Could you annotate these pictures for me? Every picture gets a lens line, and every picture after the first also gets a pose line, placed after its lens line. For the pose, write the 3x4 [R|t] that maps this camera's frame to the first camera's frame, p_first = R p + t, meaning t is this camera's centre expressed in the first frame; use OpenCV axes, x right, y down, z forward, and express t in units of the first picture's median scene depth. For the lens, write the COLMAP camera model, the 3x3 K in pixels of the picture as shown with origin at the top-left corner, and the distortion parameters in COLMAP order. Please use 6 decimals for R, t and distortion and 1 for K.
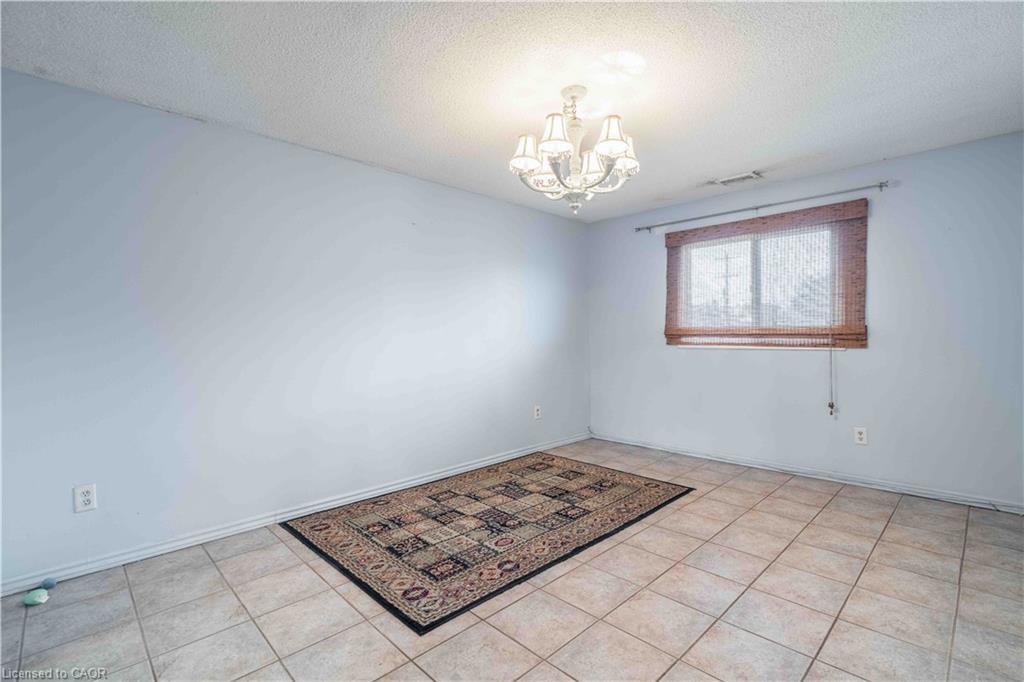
lens RADIAL K [[462.5, 0, 510.1], [0, 462.5, 338.0], [0, 0, 1]] dist [-0.006644, 0.005337]
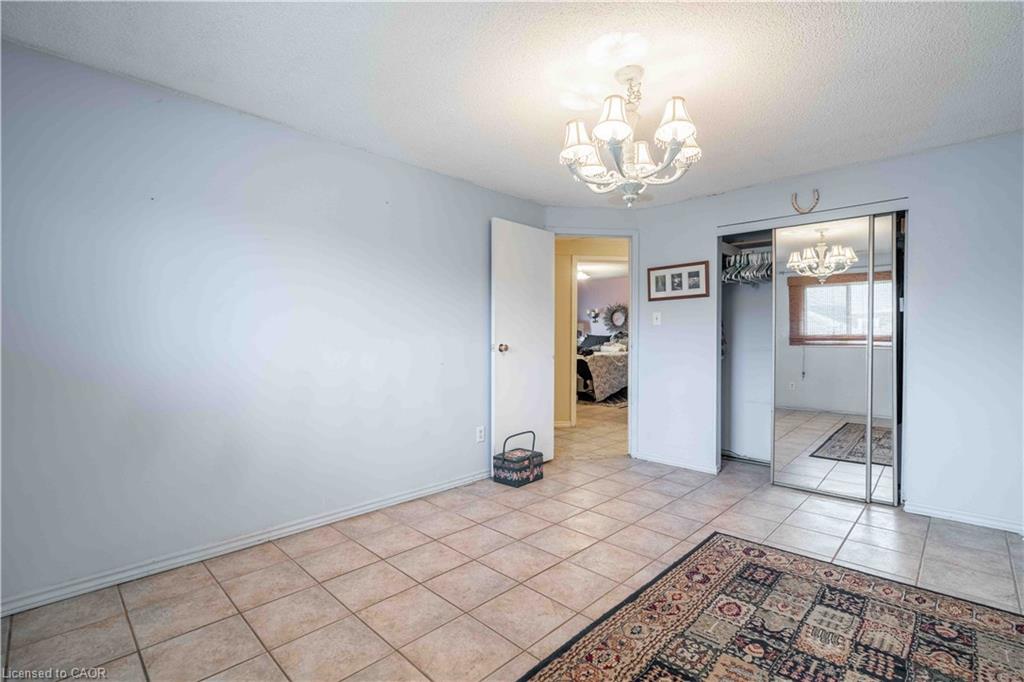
lens RADIAL K [[462.5, 0, 510.1], [0, 462.5, 338.0], [0, 0, 1]] dist [-0.006644, 0.005337]
pose [[-0.999632, 0.005748, -0.026521, 0.400010], [0.005687, 0.999981, 0.002379, -0.014306], [0.026534, 0.002227, -0.999645, 1.890390]]
